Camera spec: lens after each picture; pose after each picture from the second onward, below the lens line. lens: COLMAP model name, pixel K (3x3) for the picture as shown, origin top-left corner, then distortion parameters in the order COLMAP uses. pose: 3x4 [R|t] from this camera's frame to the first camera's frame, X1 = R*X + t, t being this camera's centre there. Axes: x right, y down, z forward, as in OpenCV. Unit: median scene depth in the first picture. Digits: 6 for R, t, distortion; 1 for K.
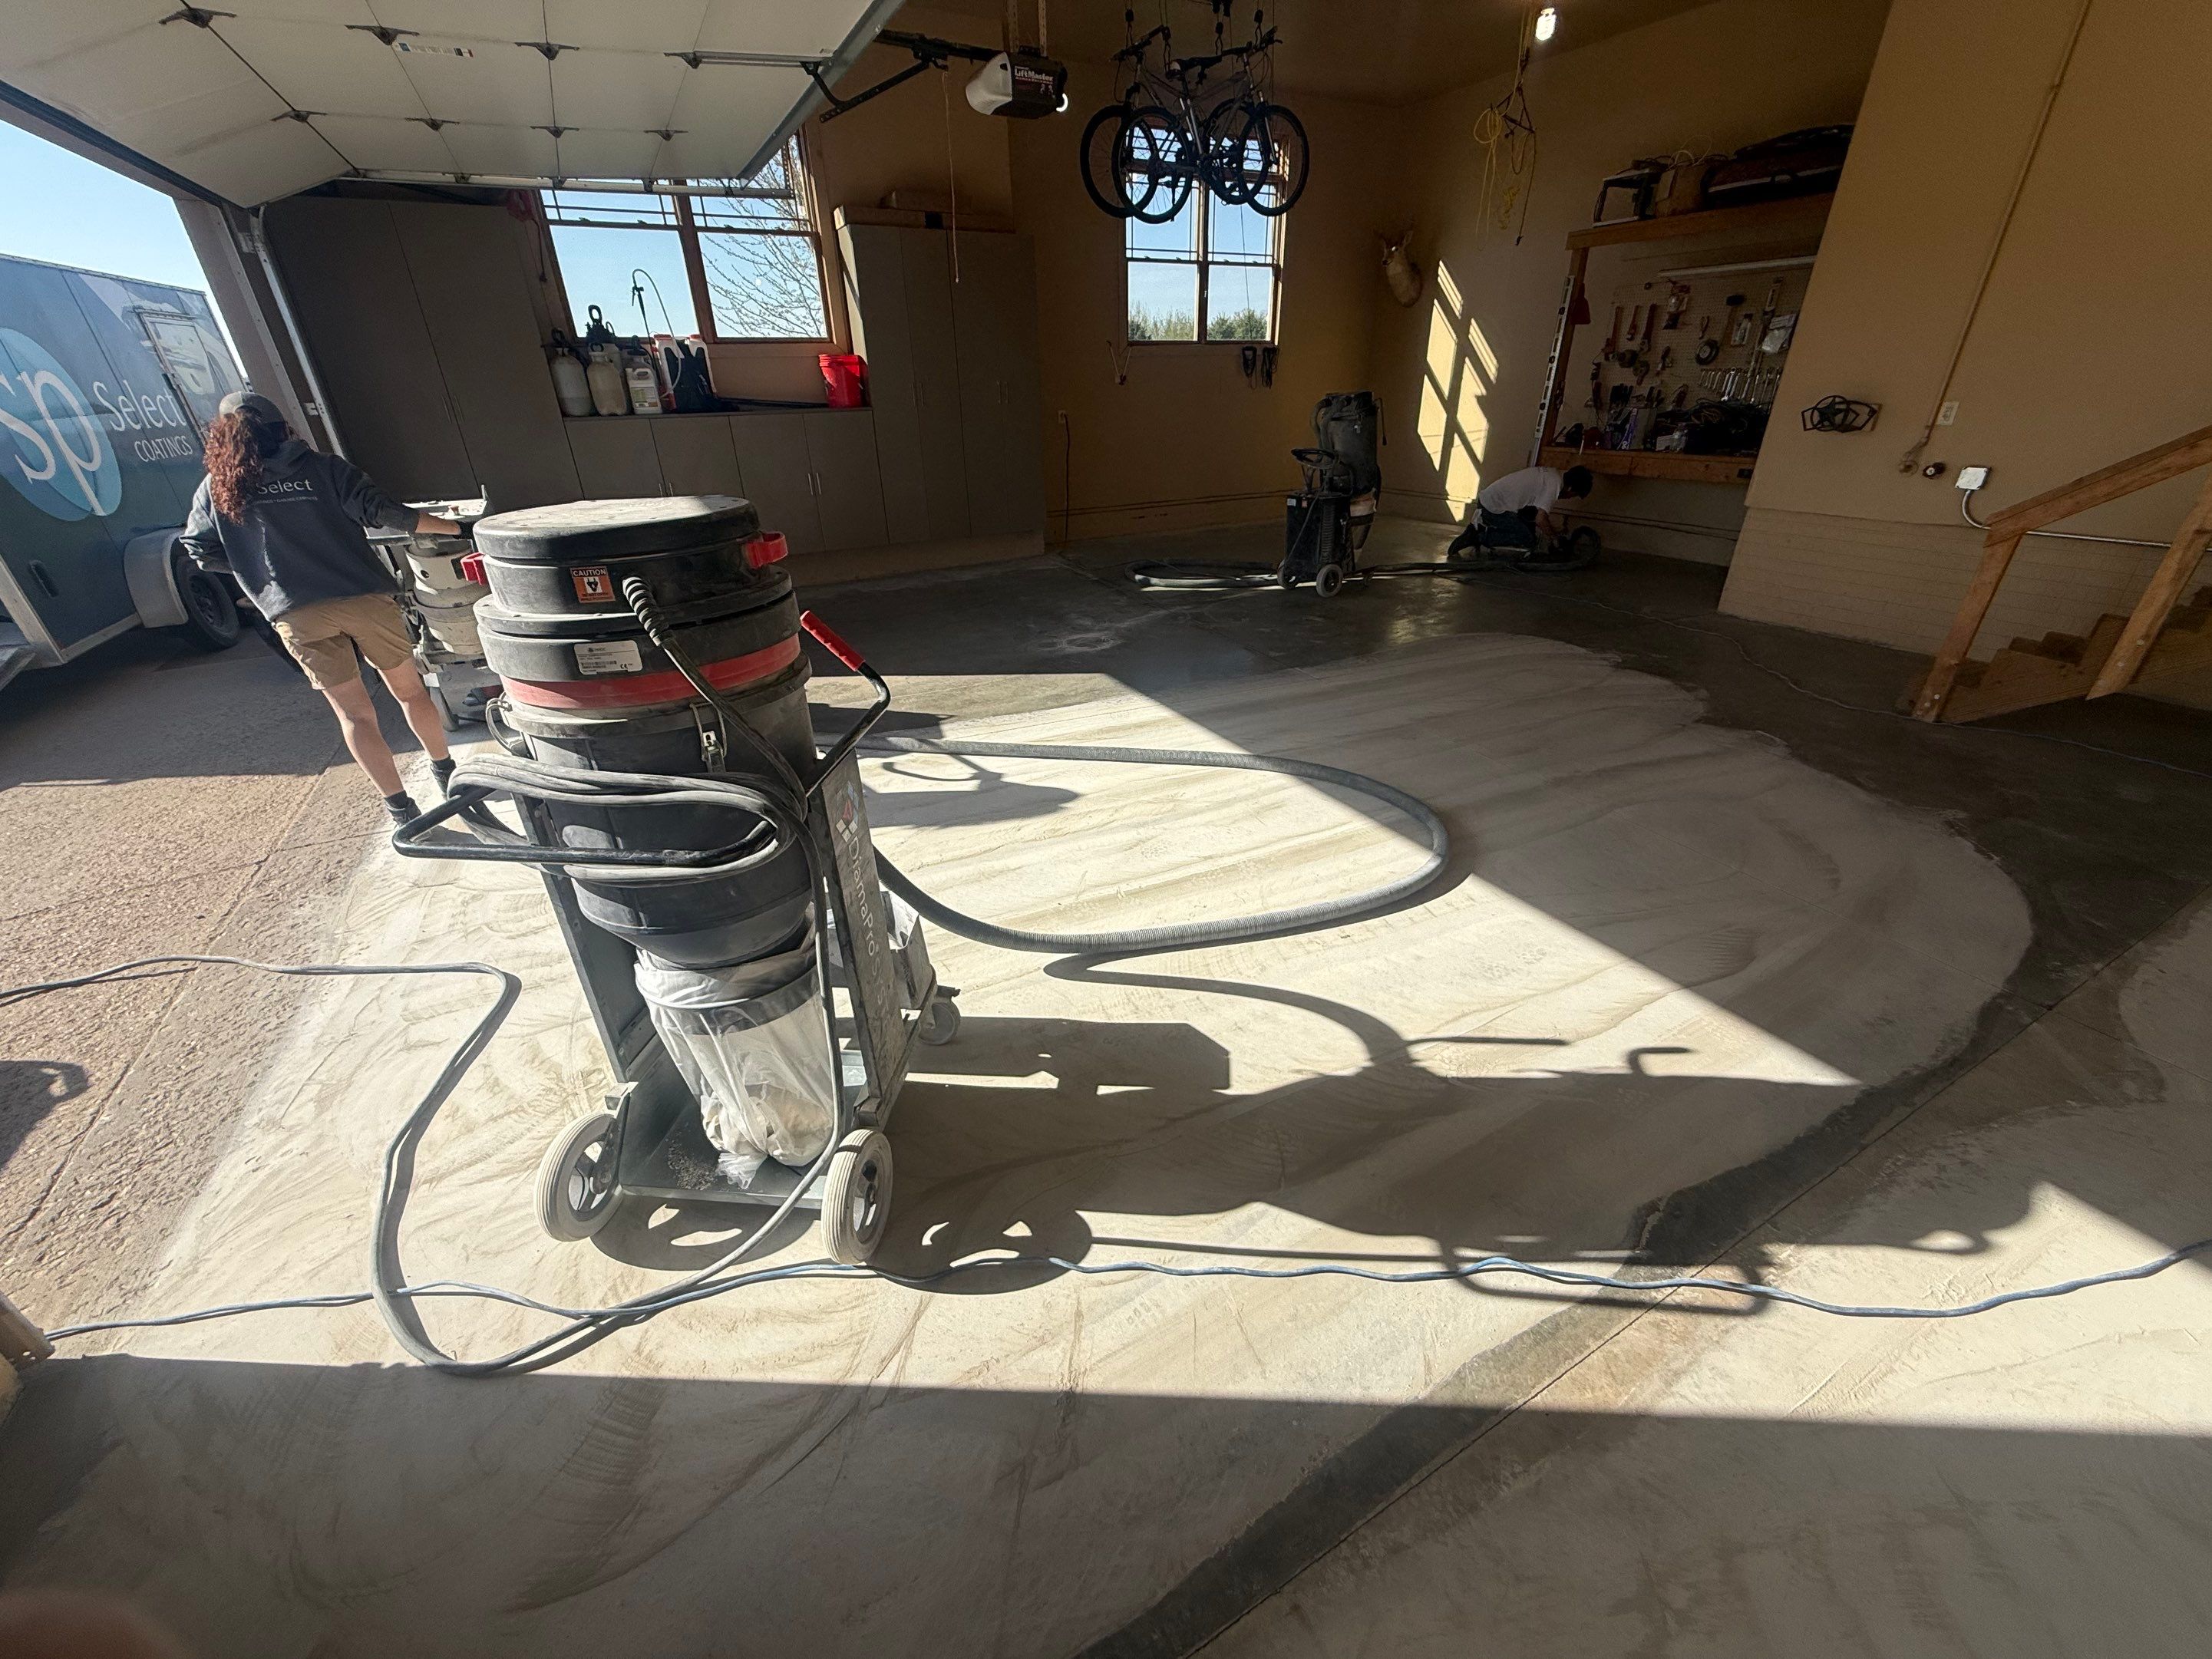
lens RADIAL K [[890.8, 0, 1101.2], [0, 890.8, 835.1], [0, 0, 1]] dist [-0.002546, 0.000311]
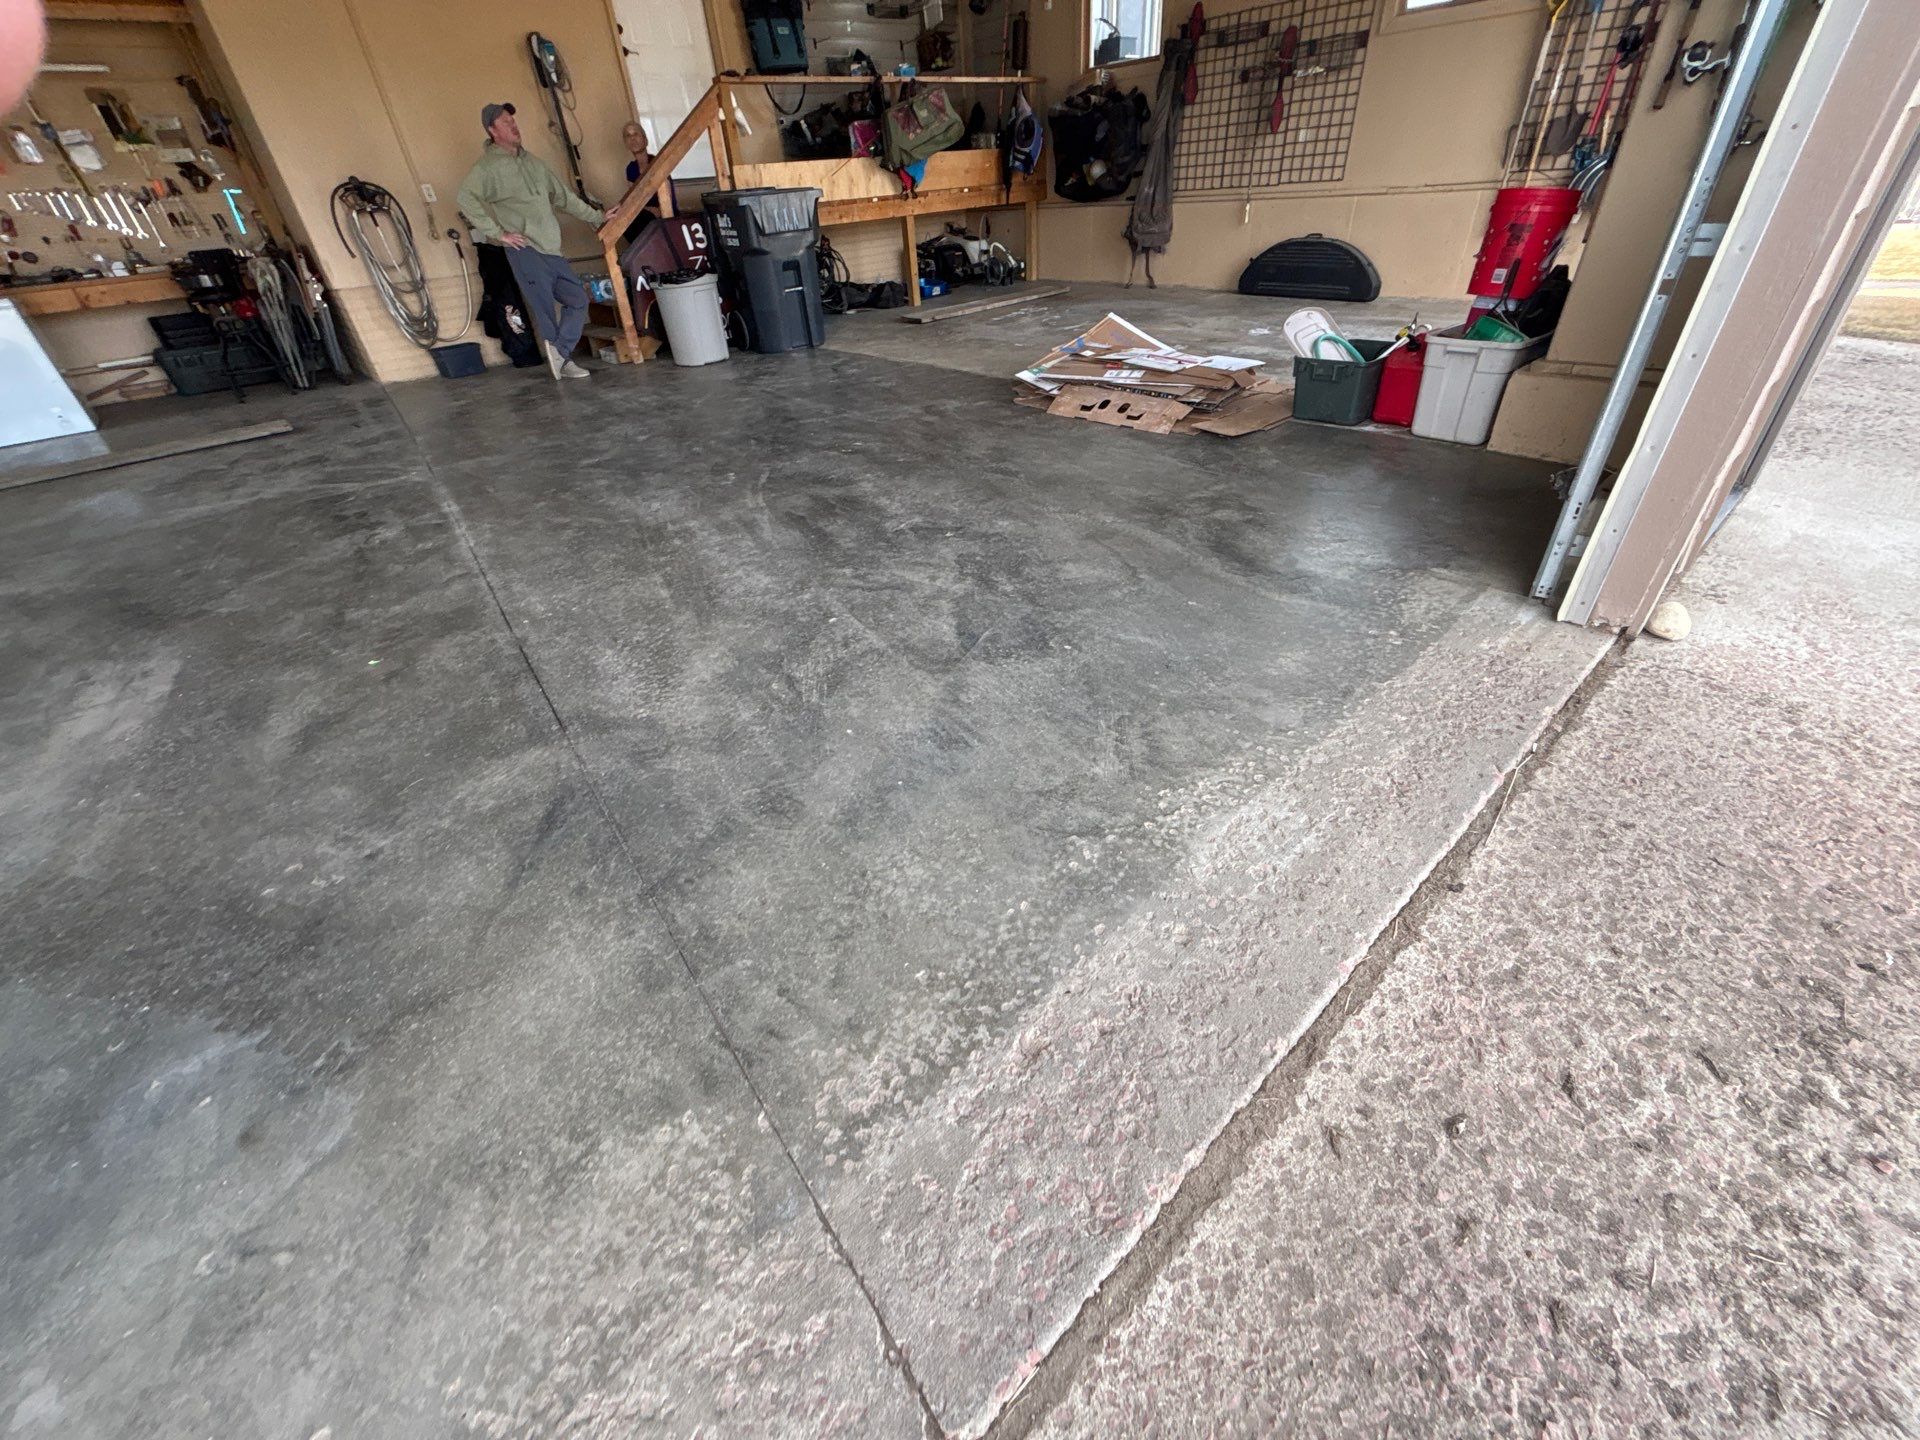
lens RADIAL K [[773.3, 0, 958.4], [0, 773.3, 714.0], [0, 0, 1]] dist [-0.002546, 0.000311]
pose [[-0.242335, -0.520336, 0.818855, -0.496816], [0.506360, 0.652106, 0.564231, -0.131607], [-0.827571, 0.551369, 0.105449, 0.421021]]
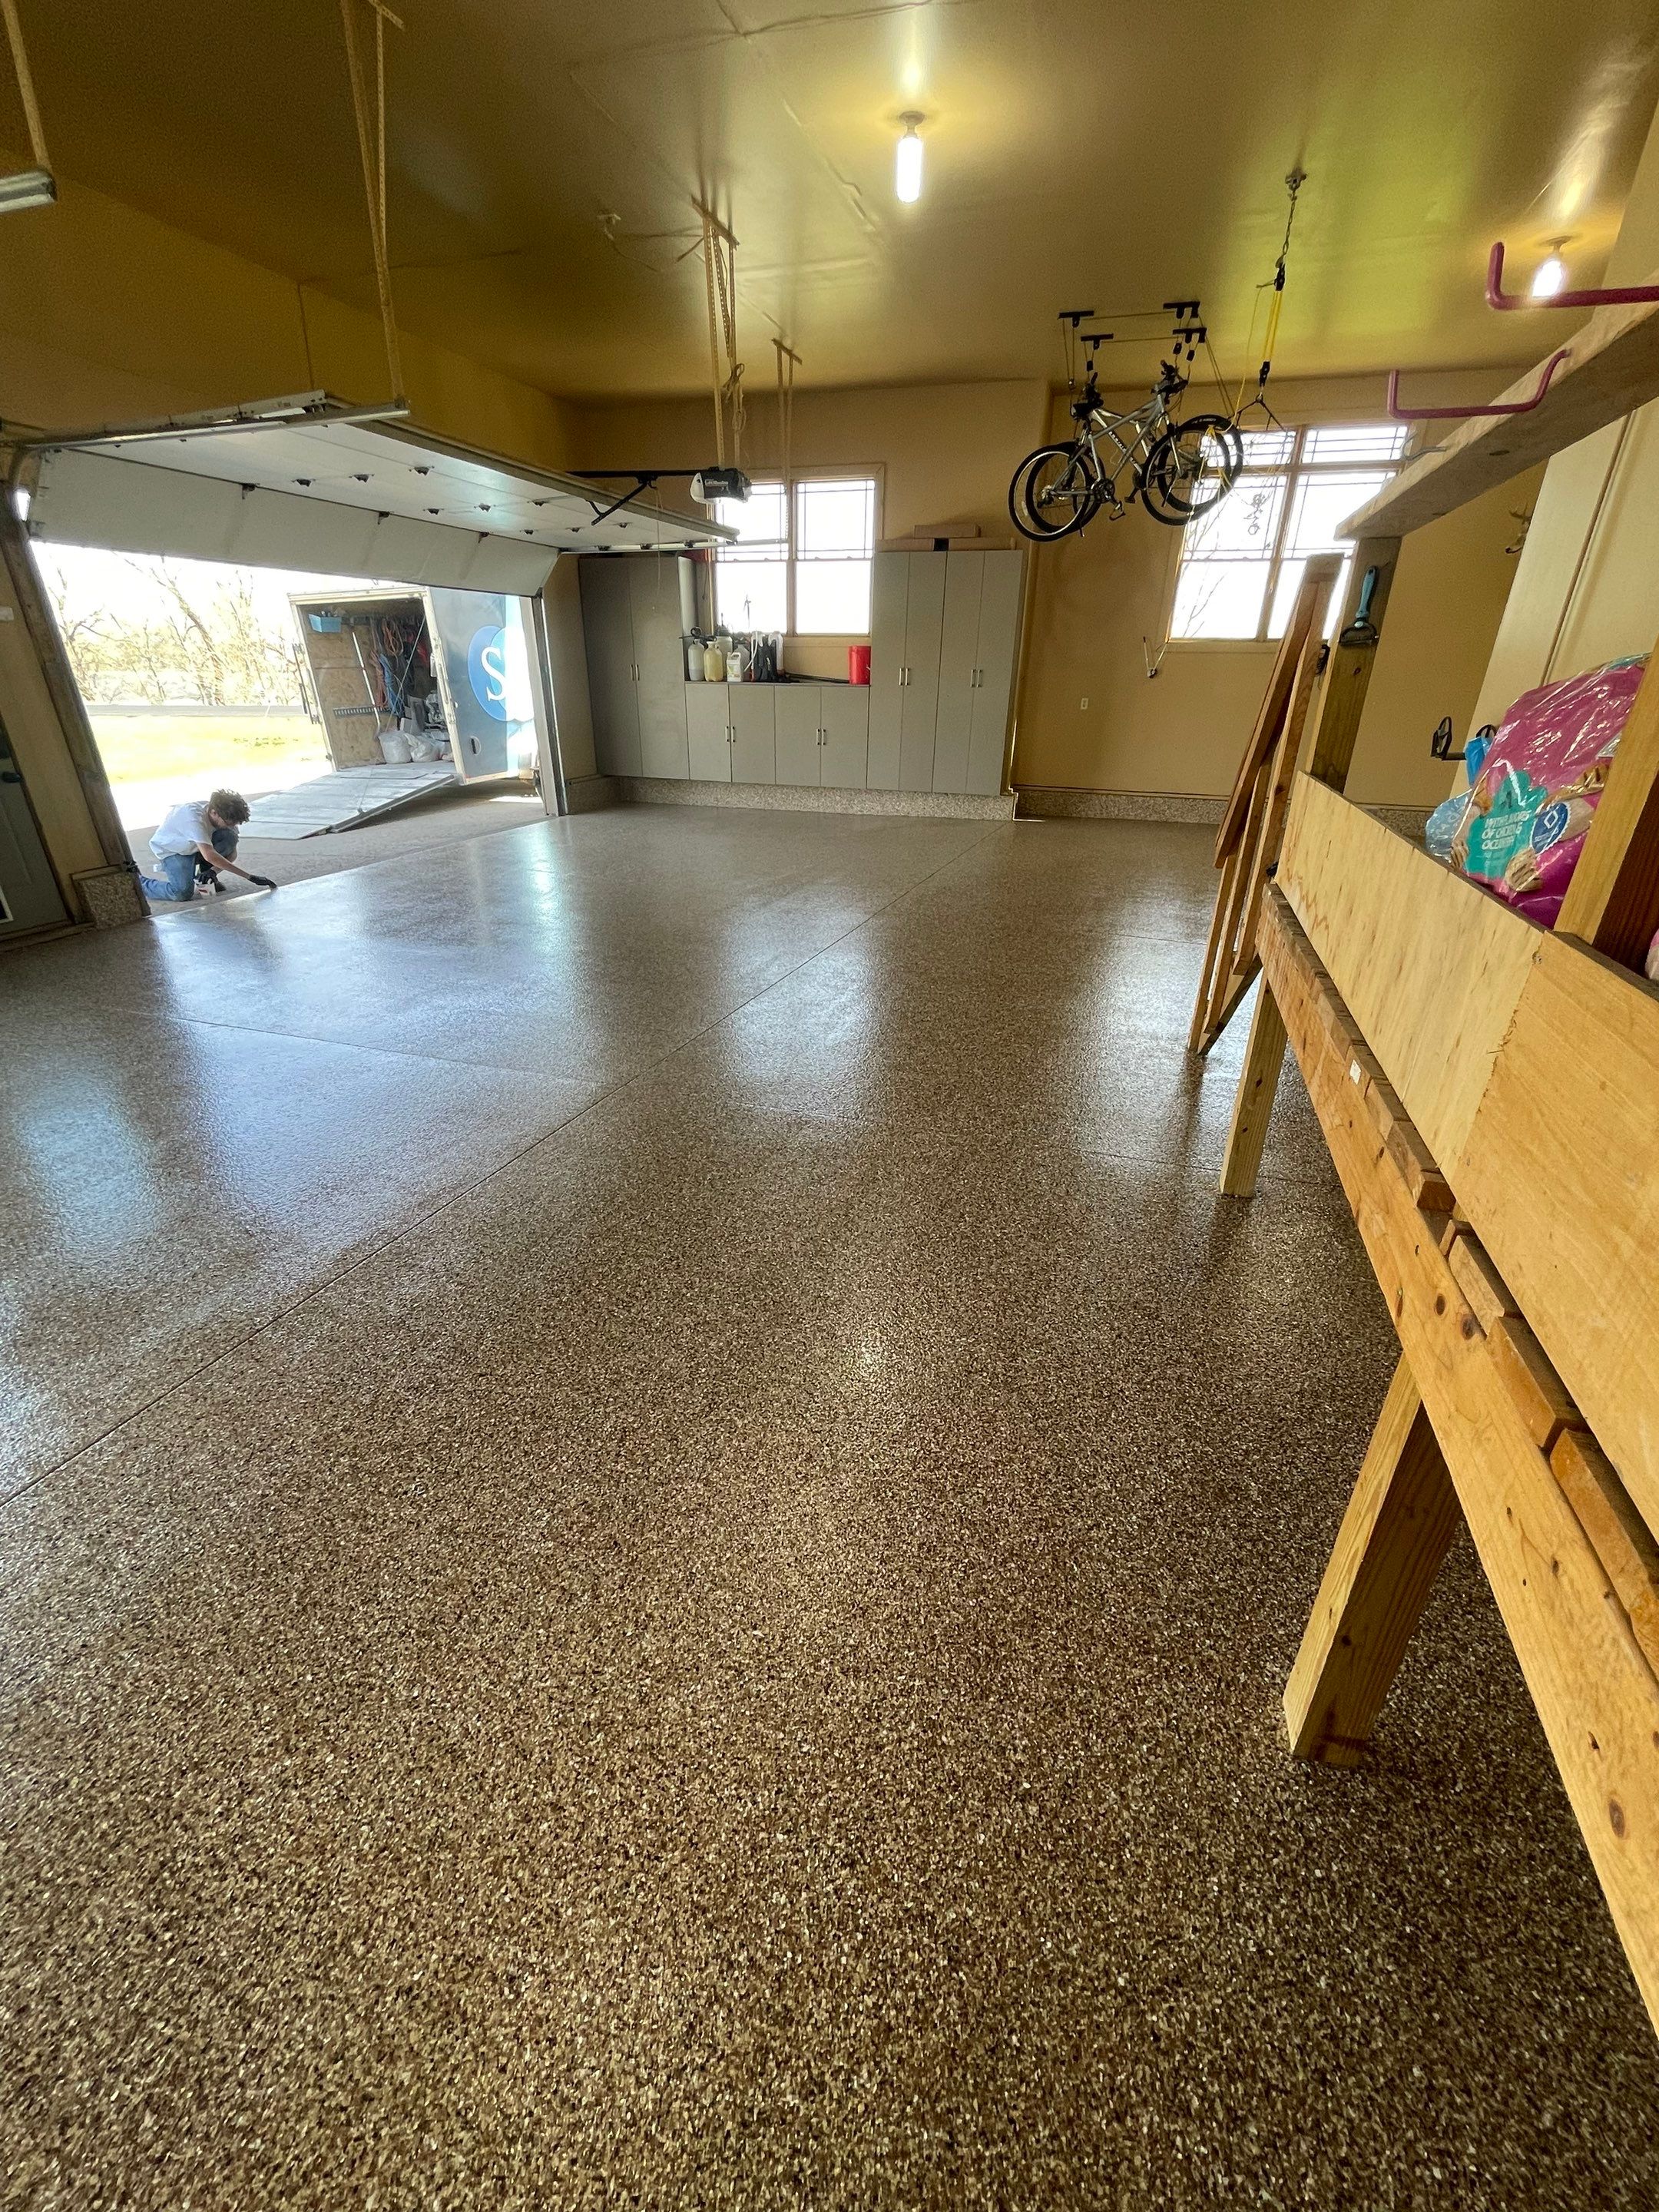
lens RADIAL K [[890.9, 0, 826.5], [0, 890.9, 1104.7], [0, 0, 1]] dist [-0.002546, 0.000311]
pose [[0.694143, 0.343832, -0.632412, 0.763112], [-0.351865, 0.928507, 0.118603, -0.029813], [0.627978, 0.140196, 0.765499, 0.020447]]
